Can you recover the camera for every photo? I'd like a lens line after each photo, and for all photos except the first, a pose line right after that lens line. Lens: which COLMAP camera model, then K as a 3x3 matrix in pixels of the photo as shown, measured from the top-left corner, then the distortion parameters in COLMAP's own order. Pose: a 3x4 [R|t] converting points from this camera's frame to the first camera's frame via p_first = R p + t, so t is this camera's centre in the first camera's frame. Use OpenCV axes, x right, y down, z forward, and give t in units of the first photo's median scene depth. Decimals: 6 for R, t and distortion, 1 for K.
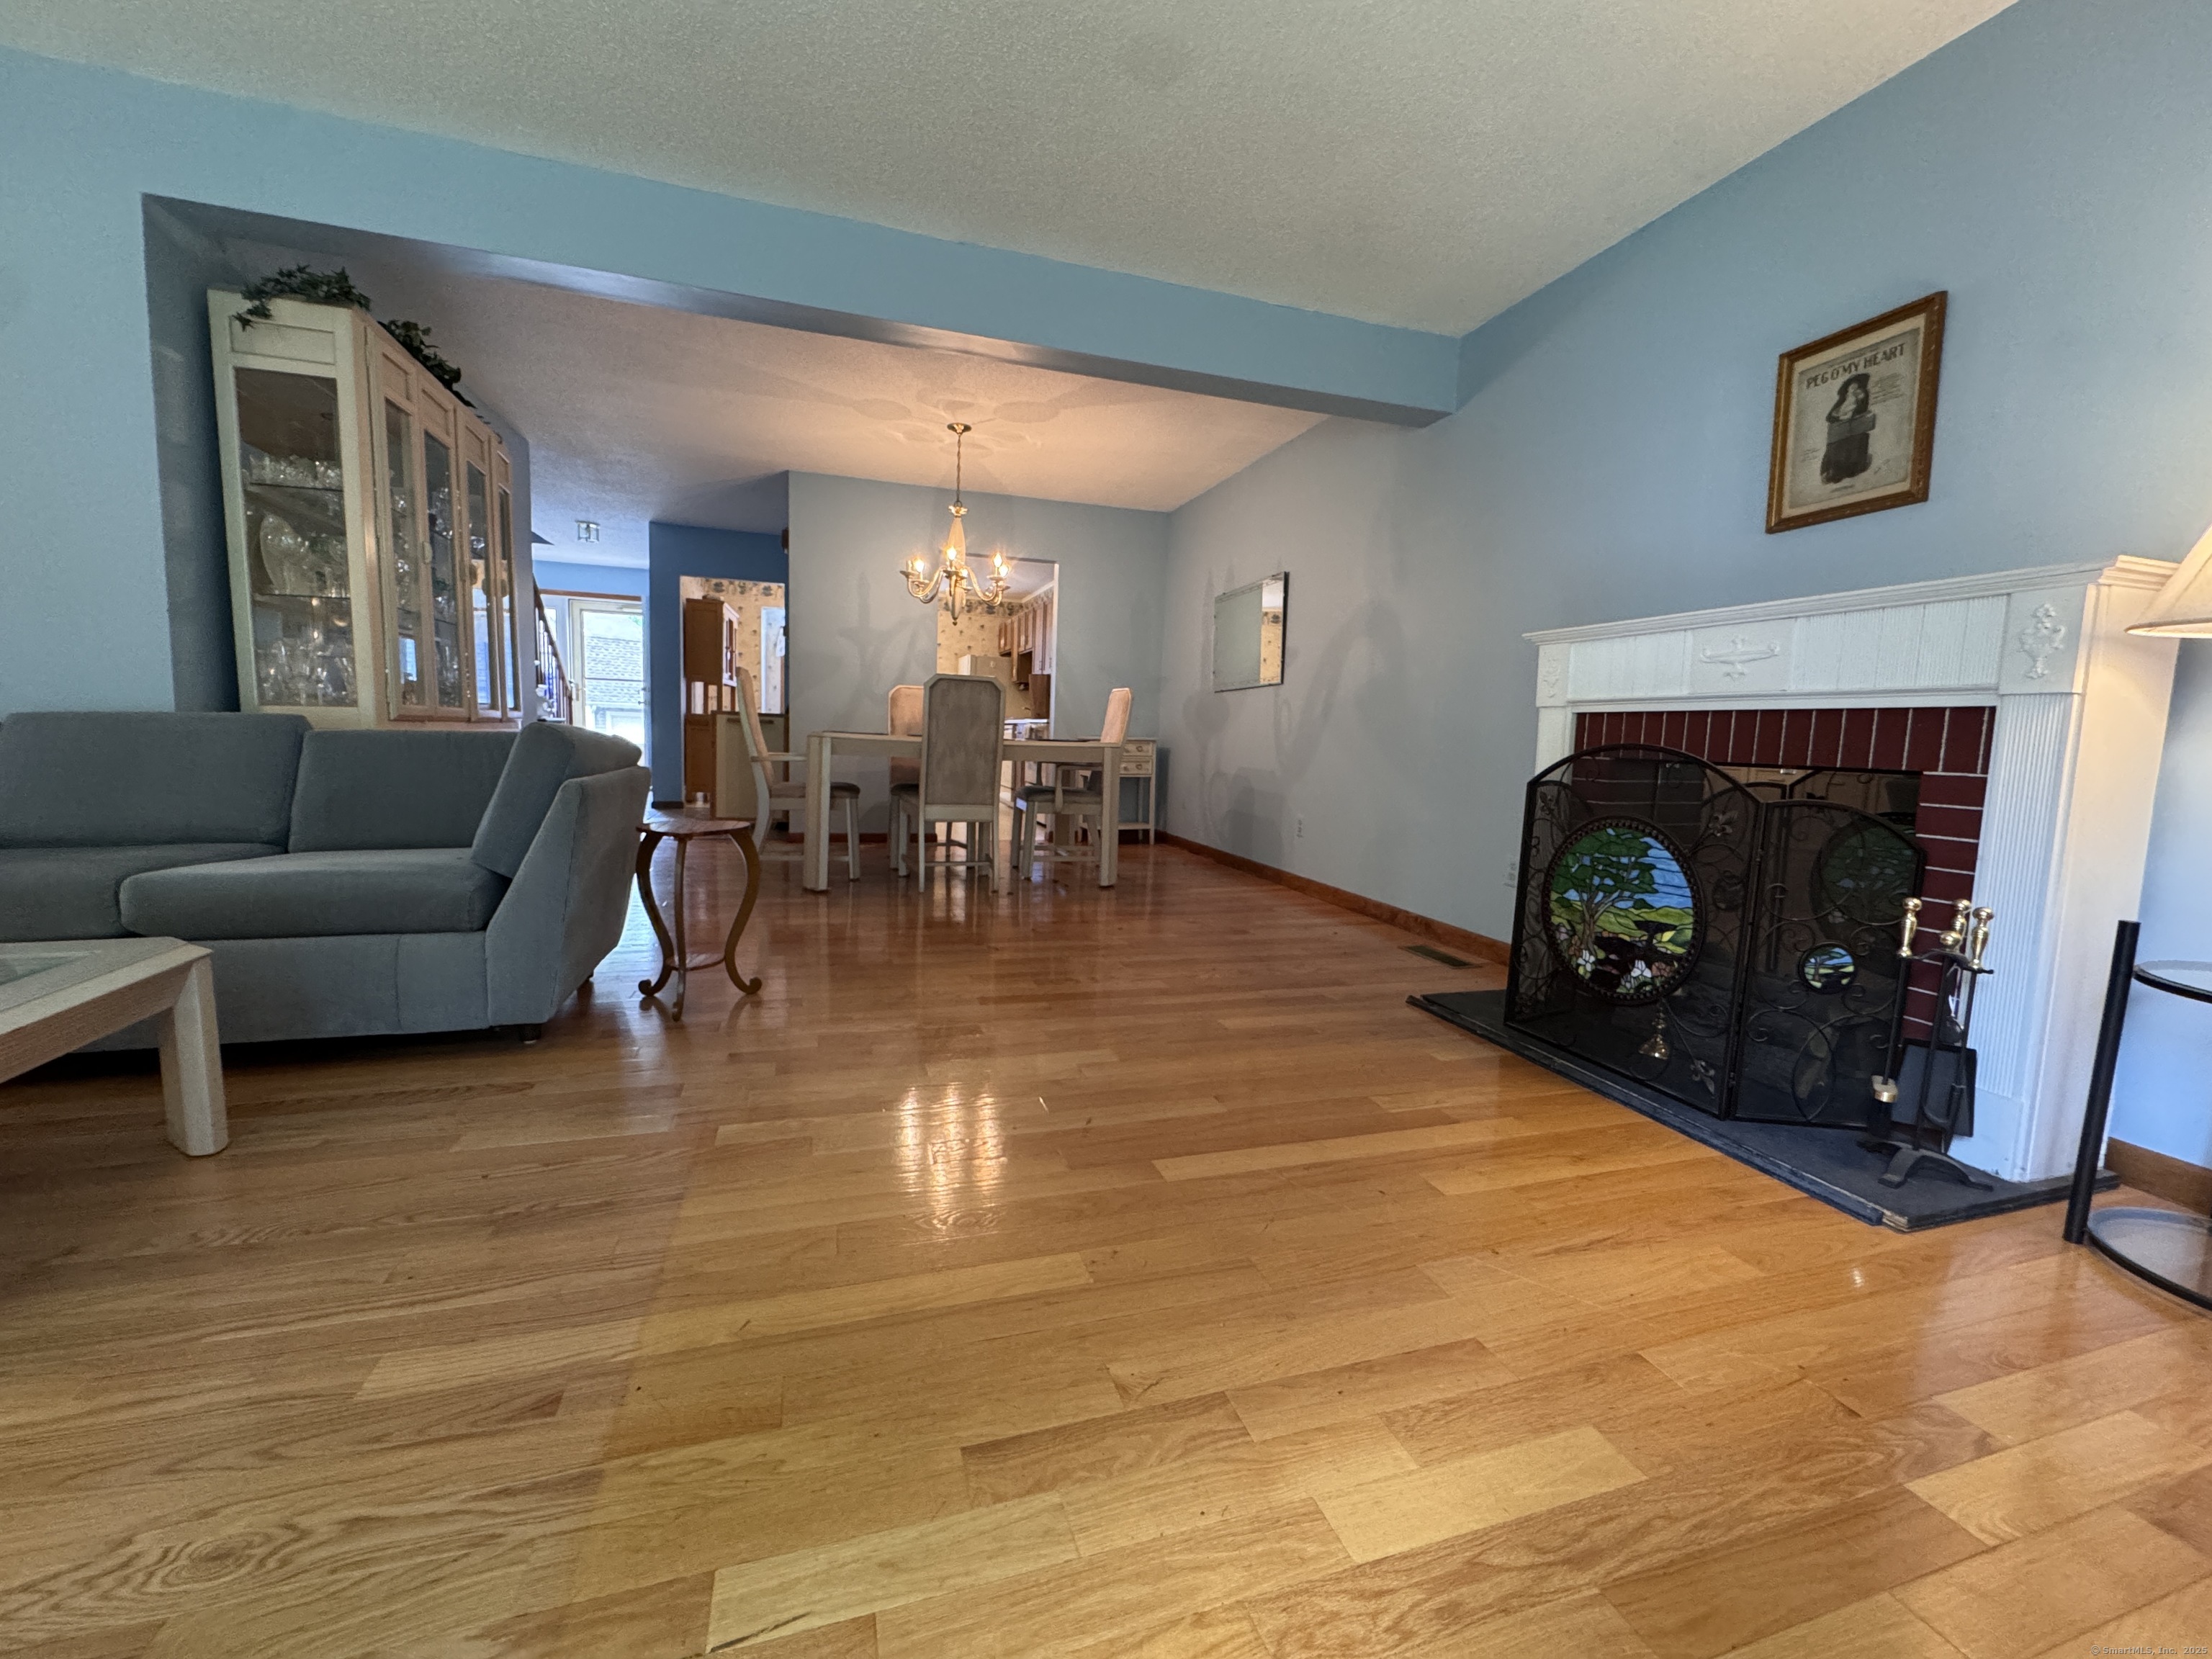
lens RADIAL K [[885.1, 0, 1106.0], [0, 885.1, 829.5], [0, 0, 1]] dist [-0.005163, -0.000027]
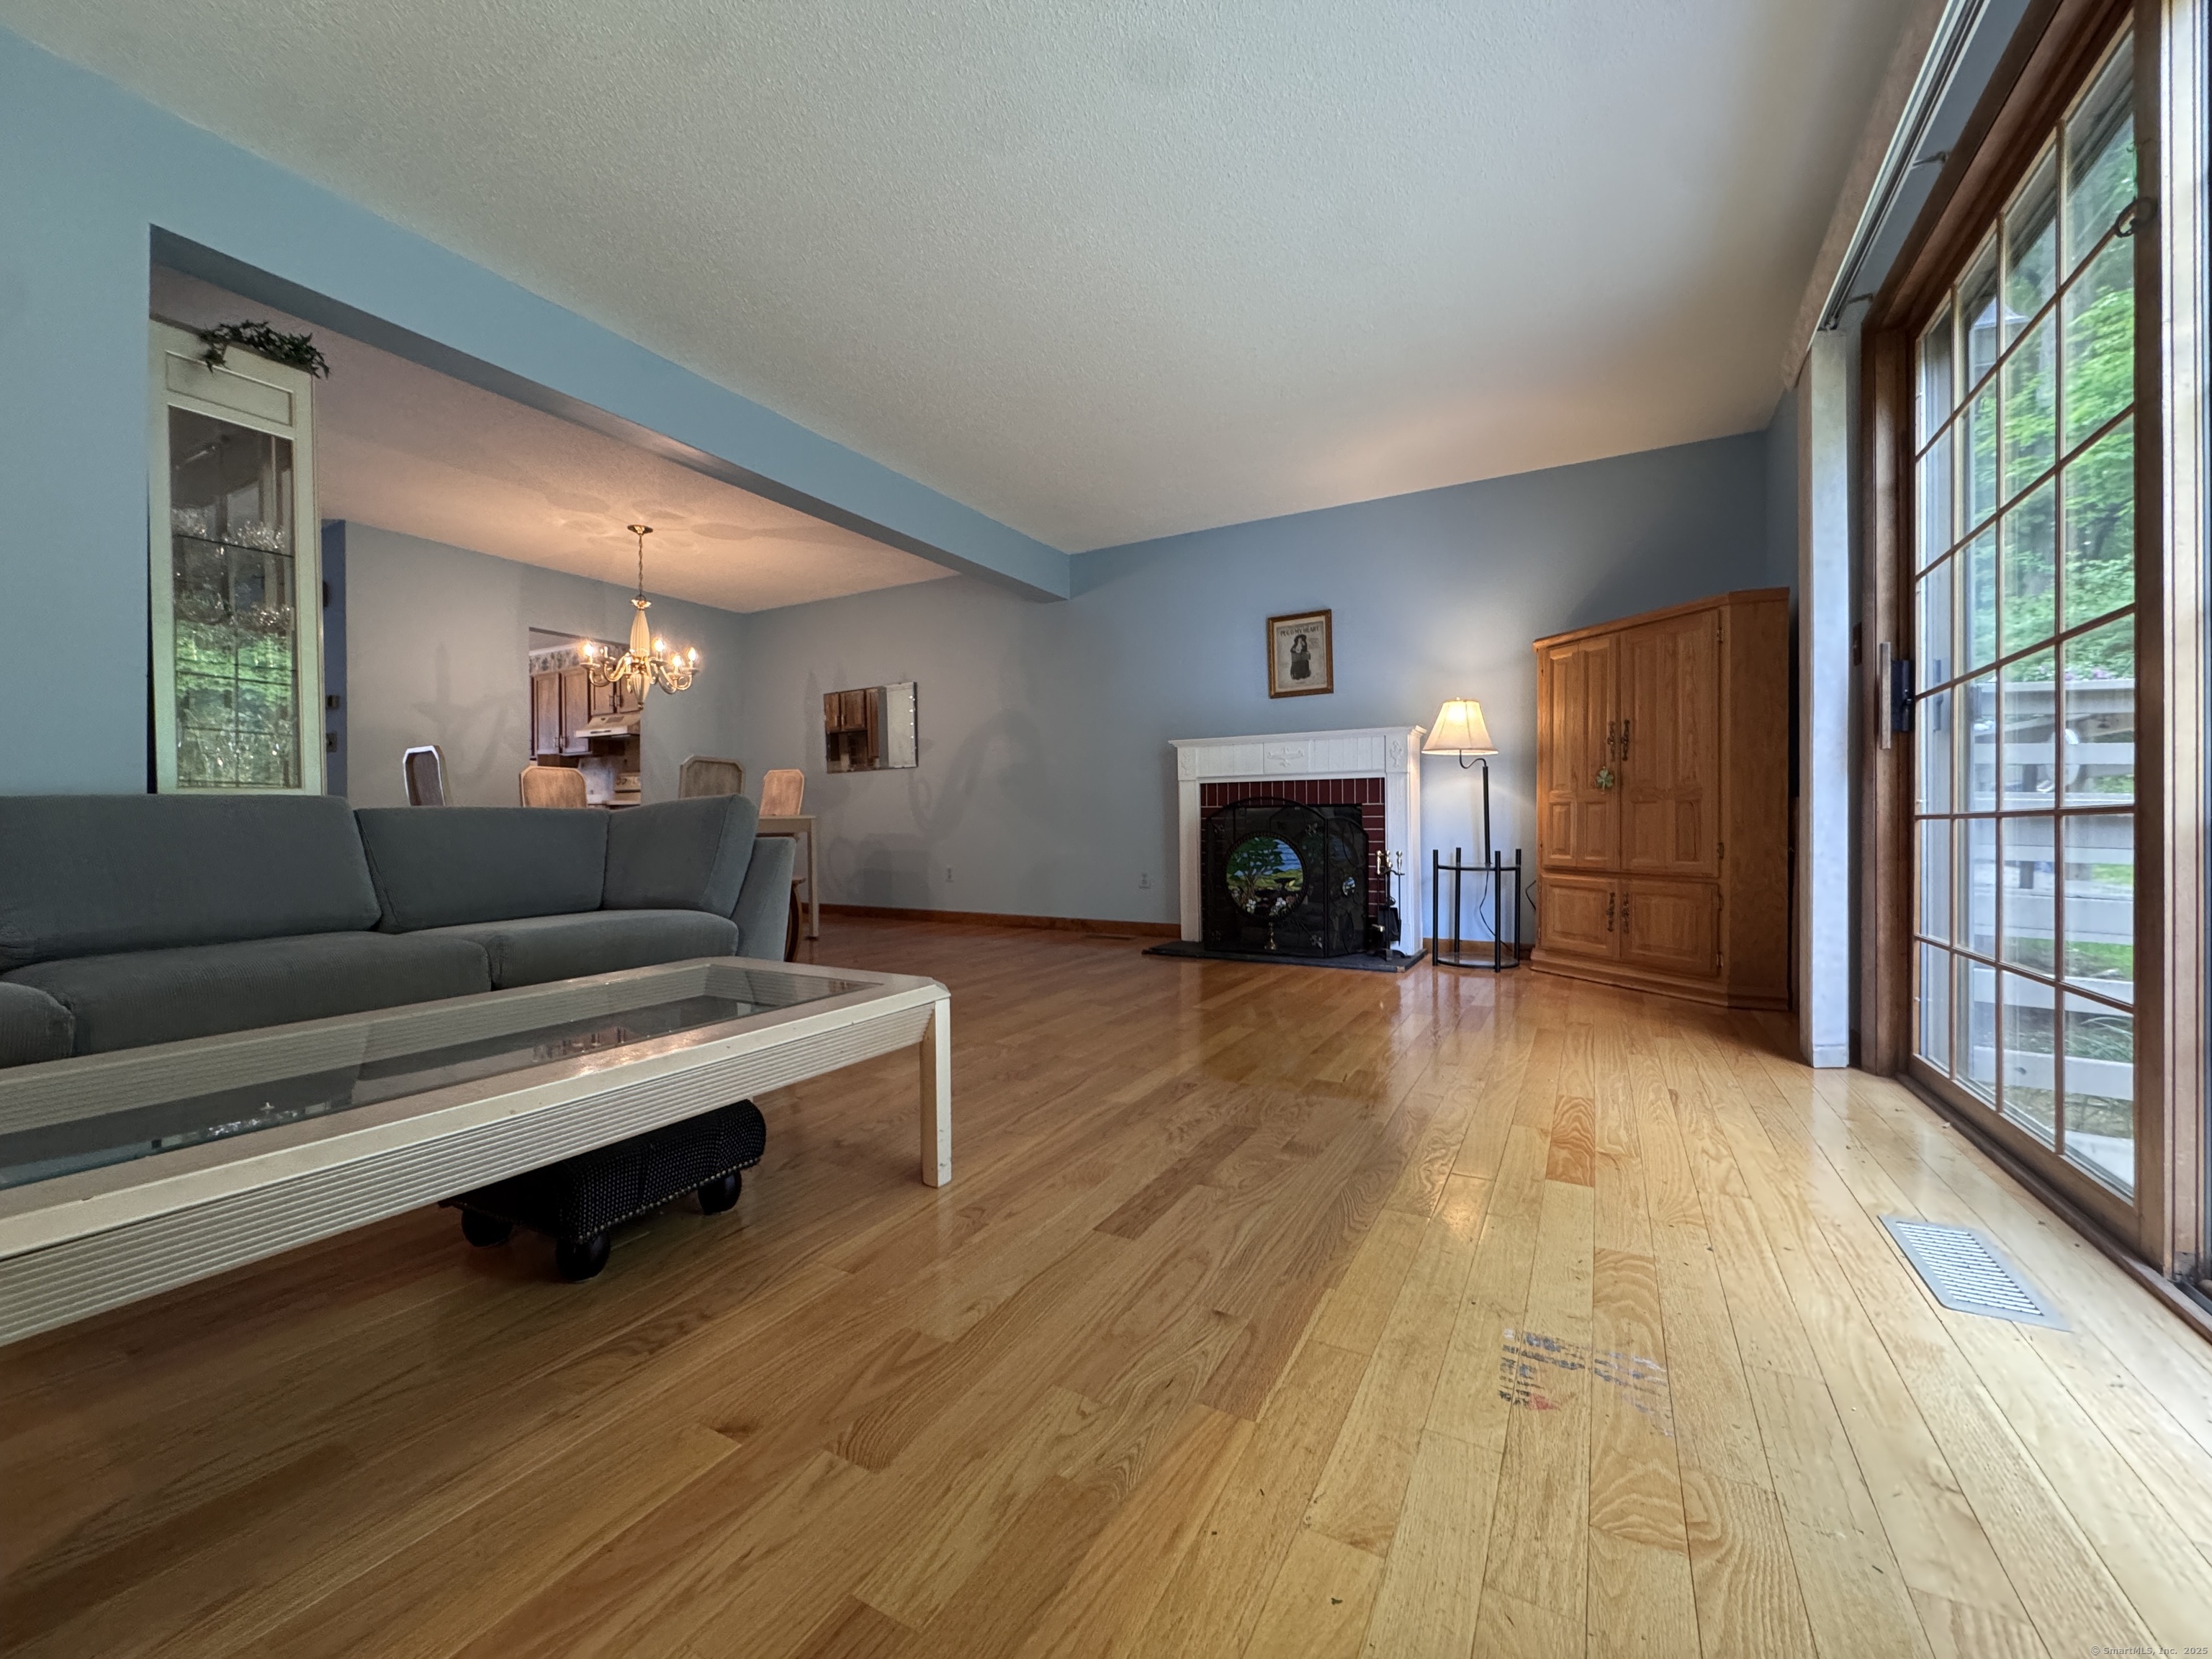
lens RADIAL K [[885.1, 0, 1106.0], [0, 885.1, 829.5], [0, 0, 1]] dist [-0.005163, -0.000027]
pose [[0.729553, -0.043623, 0.682532, -1.047699], [0.105211, 0.993243, -0.048978, 0.042254], [-0.675783, 0.107542, 0.729213, -0.262027]]
